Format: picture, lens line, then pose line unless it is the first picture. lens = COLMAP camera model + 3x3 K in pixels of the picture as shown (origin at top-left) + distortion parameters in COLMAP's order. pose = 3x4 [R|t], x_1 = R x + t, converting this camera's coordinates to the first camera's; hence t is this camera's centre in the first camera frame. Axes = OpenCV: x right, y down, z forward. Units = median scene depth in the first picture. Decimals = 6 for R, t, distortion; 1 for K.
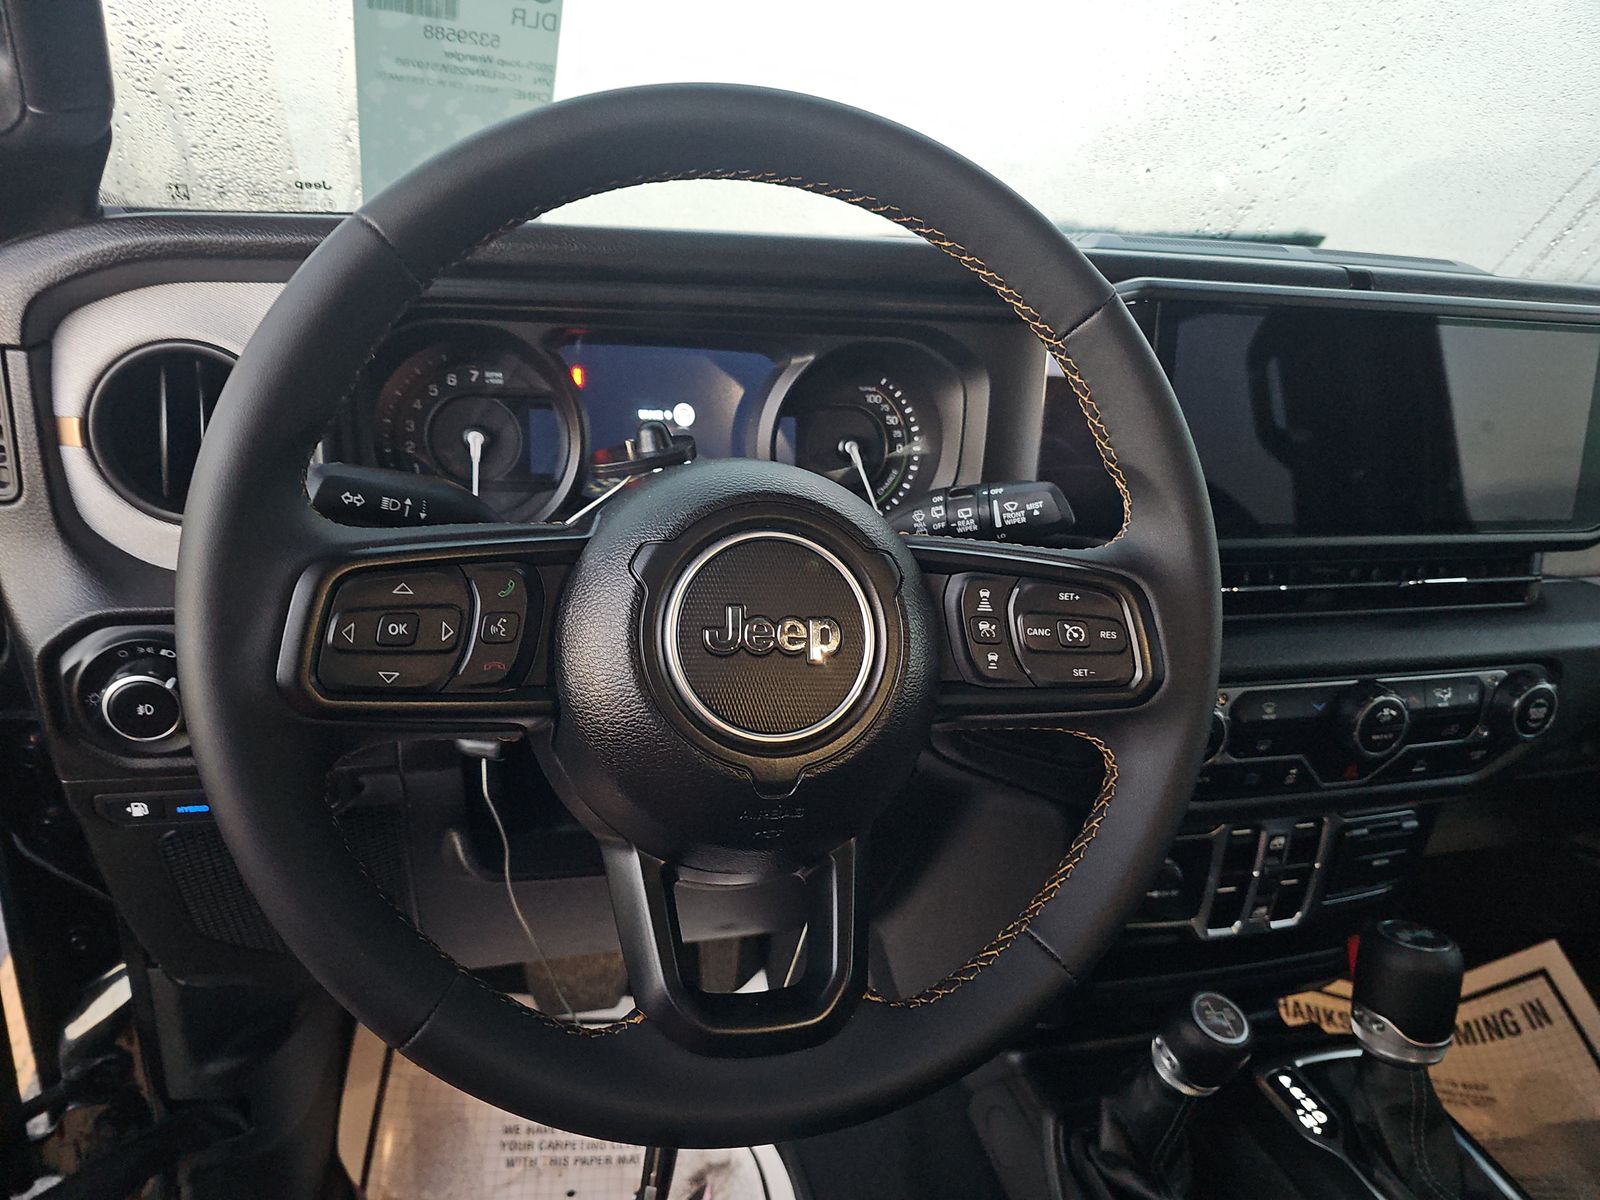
lens RADIAL K [[1073.3, 0, 798.8], [0, 1073.3, 599.0], [0, 0, 1]] dist [0.036863, -0.031956]
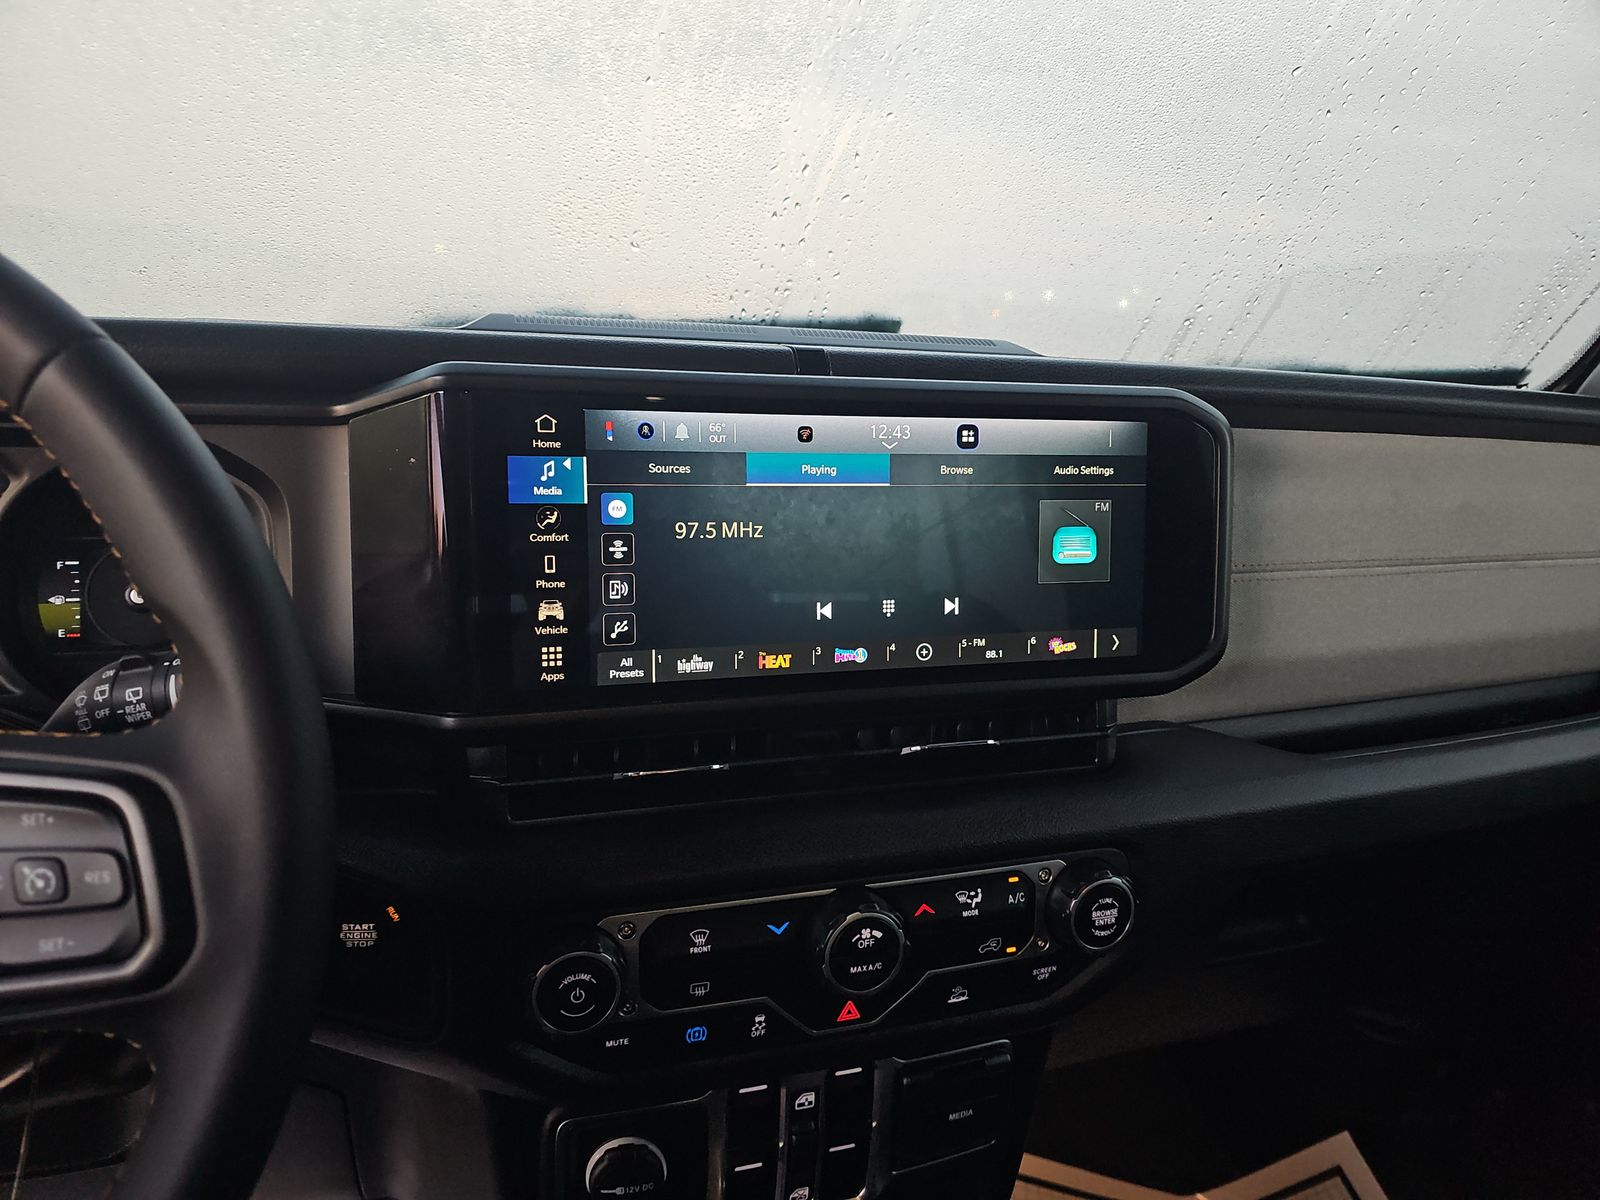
lens RADIAL K [[1073.3, 0, 741.7], [0, 1073.3, 590.1], [0, 0, 1]] dist [0.036863, -0.031956]
pose [[0.999238, -0.031733, 0.022712, 0.461423], [0.034107, 0.992994, -0.113139, -0.047492], [-0.018963, 0.113828, 0.993319, 0.260923]]
